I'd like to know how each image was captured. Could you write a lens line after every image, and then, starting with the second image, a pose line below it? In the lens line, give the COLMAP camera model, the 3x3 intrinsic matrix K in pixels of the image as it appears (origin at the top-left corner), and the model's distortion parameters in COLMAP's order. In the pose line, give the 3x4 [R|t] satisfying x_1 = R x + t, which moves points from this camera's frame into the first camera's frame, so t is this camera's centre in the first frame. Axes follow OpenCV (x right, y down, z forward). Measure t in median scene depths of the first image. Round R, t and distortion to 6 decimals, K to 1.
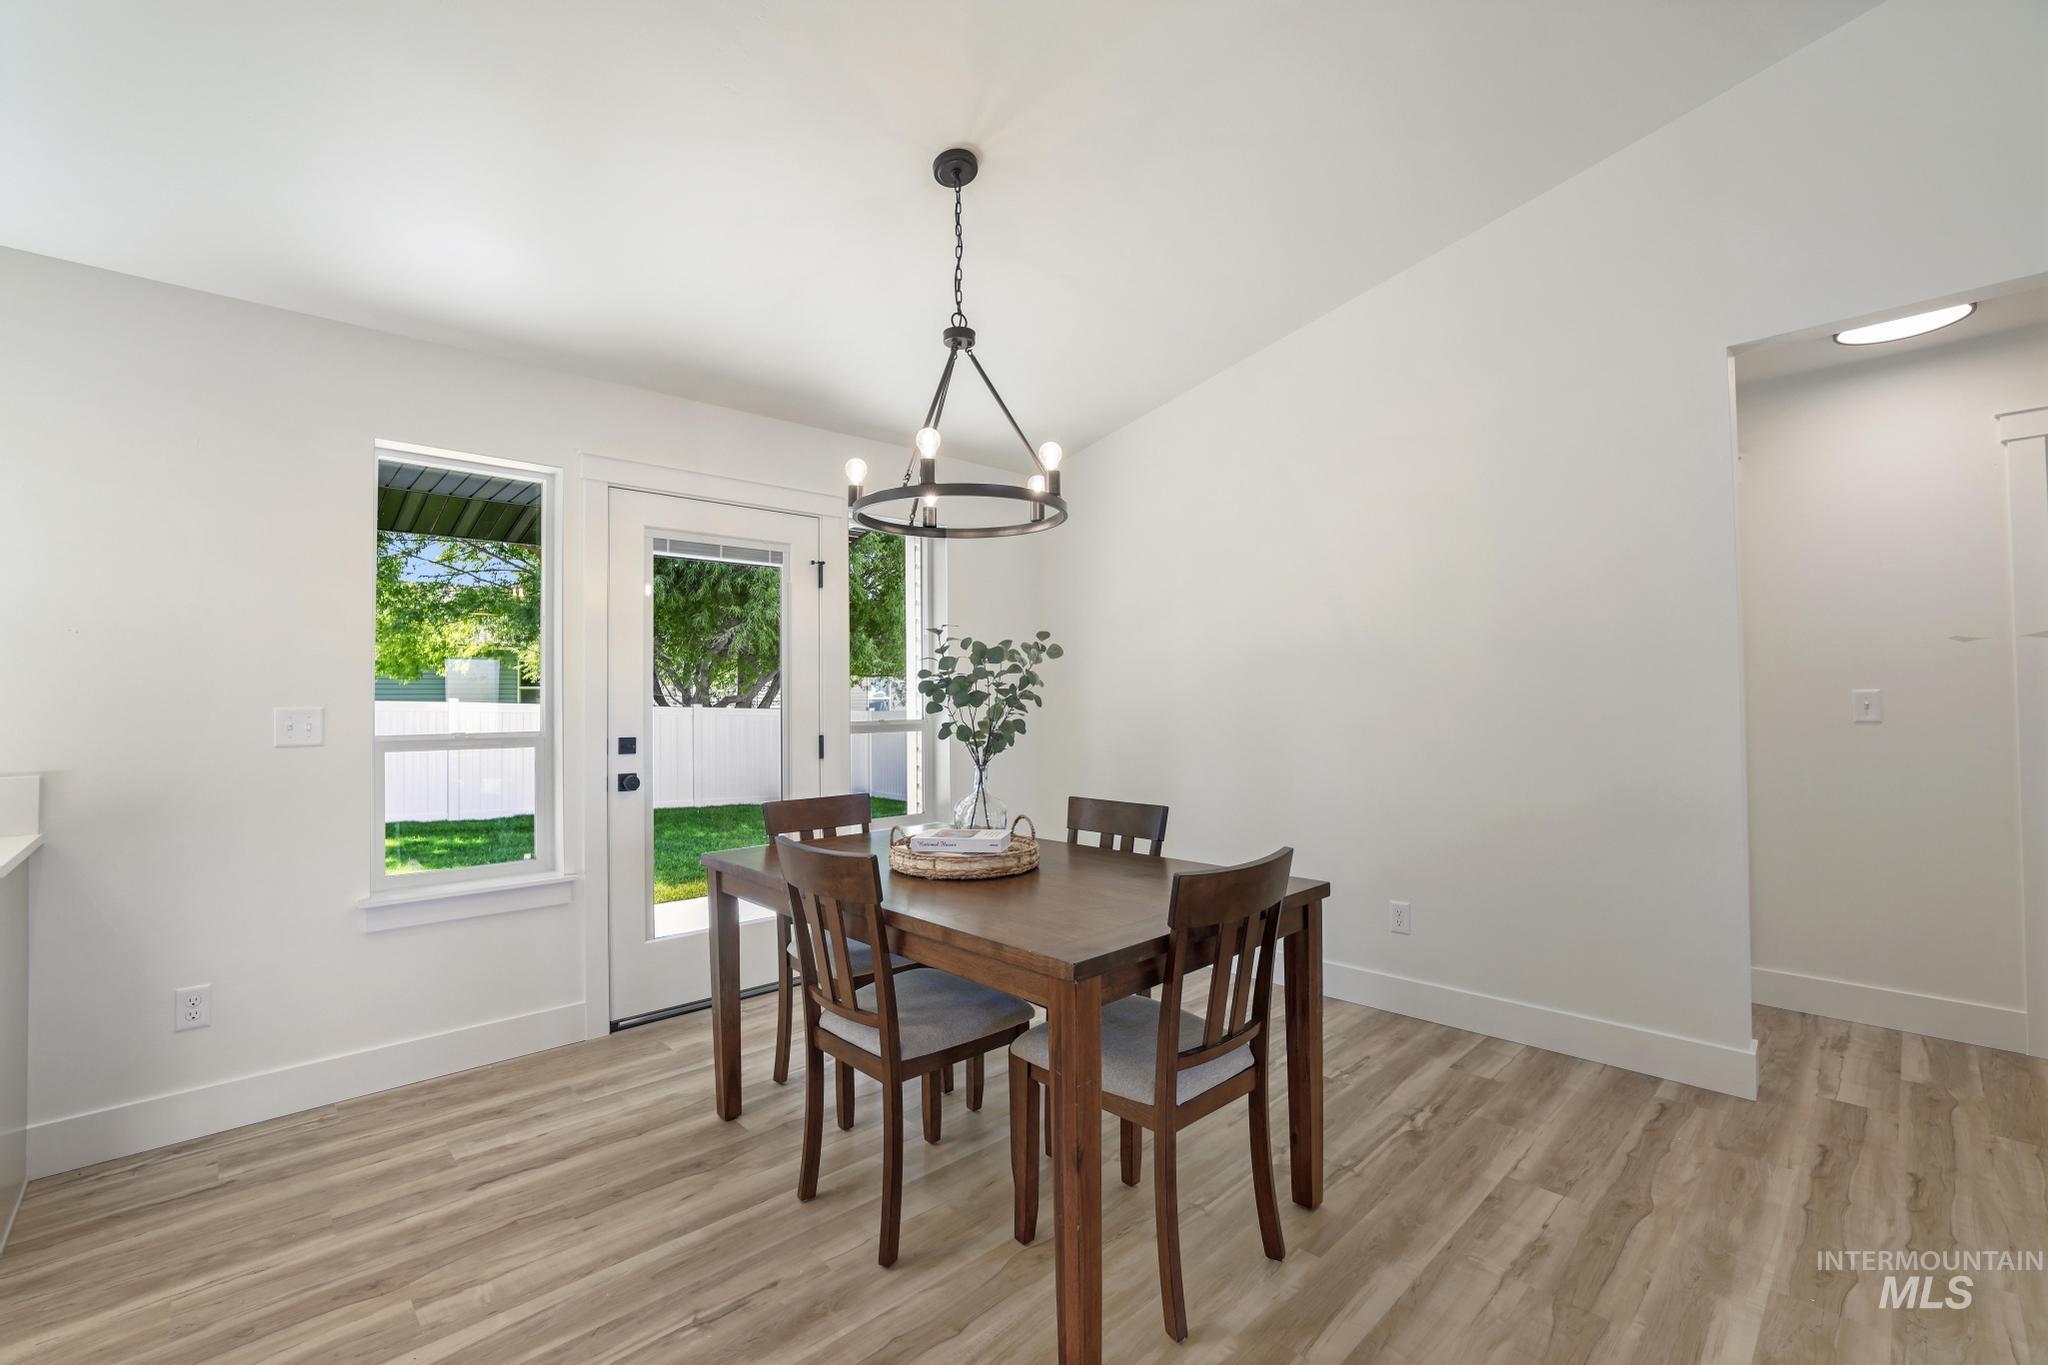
lens RADIAL K [[879.1, 0, 1018.9], [0, 879.1, 698.4], [0, 0, 1]] dist [-0.027327, 0.007794]
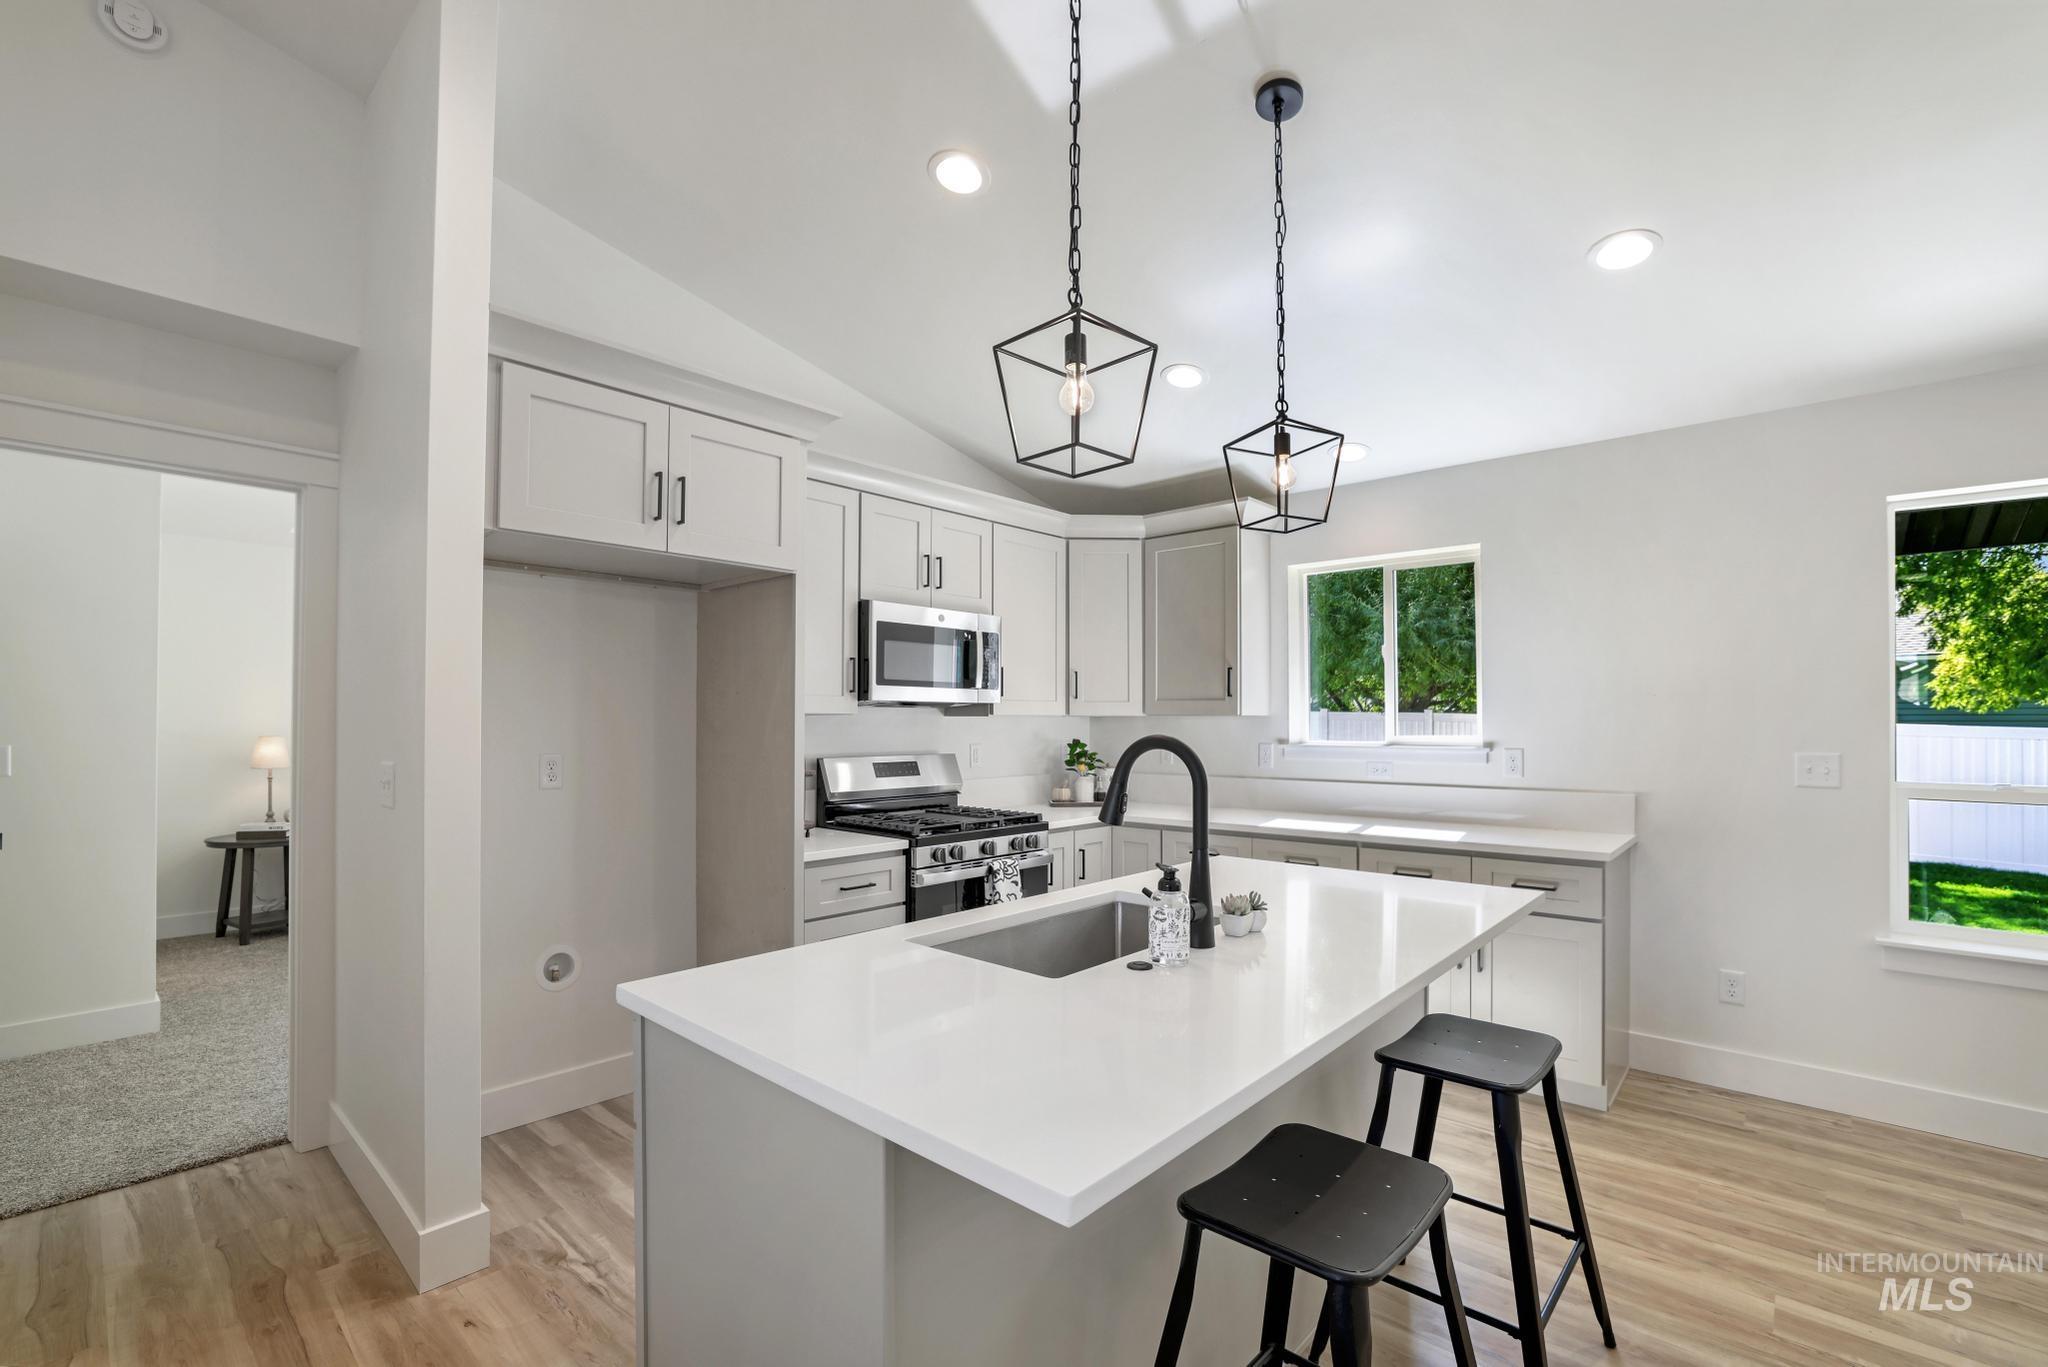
lens RADIAL K [[884.9, 0, 1034.6], [0, 884.9, 686.8], [0, 0, 1]] dist [-0.019364, 0.001558]
pose [[0.095981, -0.030899, -0.994903, 0.245510], [-0.001232, 0.999514, -0.031161, -0.044797], [0.995382, 0.004217, 0.095896, -0.157037]]
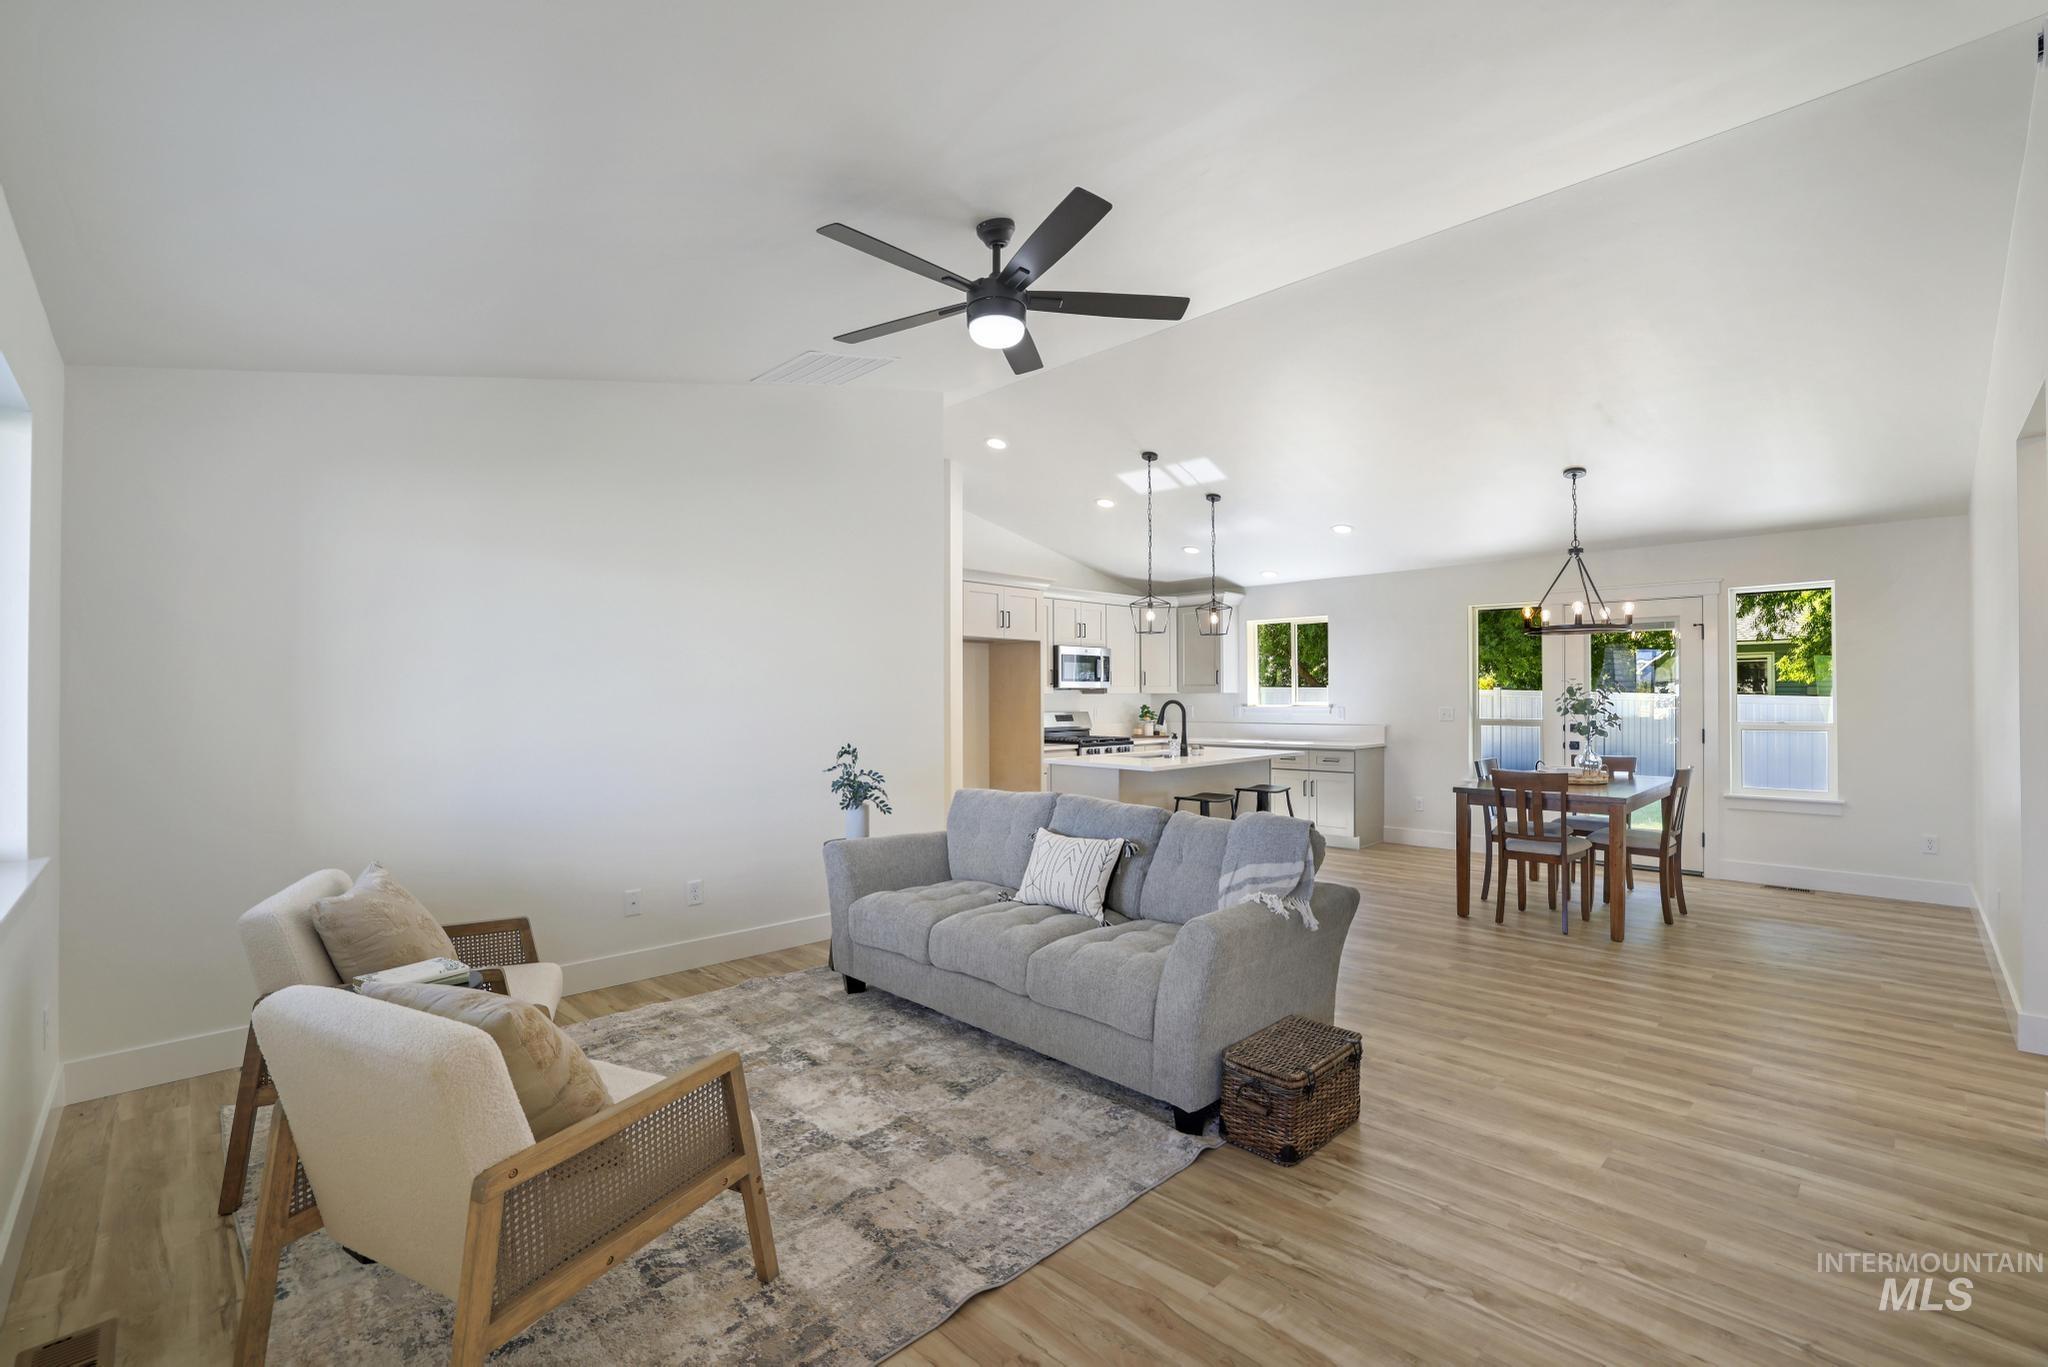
lens RADIAL K [[879.1, 0, 1051.6], [0, 879.1, 676.7], [0, 0, 1]] dist [-0.027327, 0.007794]
pose [[0.054948, -0.013737, -0.998395, 2.131630], [0.006082, 0.999891, -0.013423, -0.064560], [0.998471, -0.005334, 0.055026, -0.493299]]
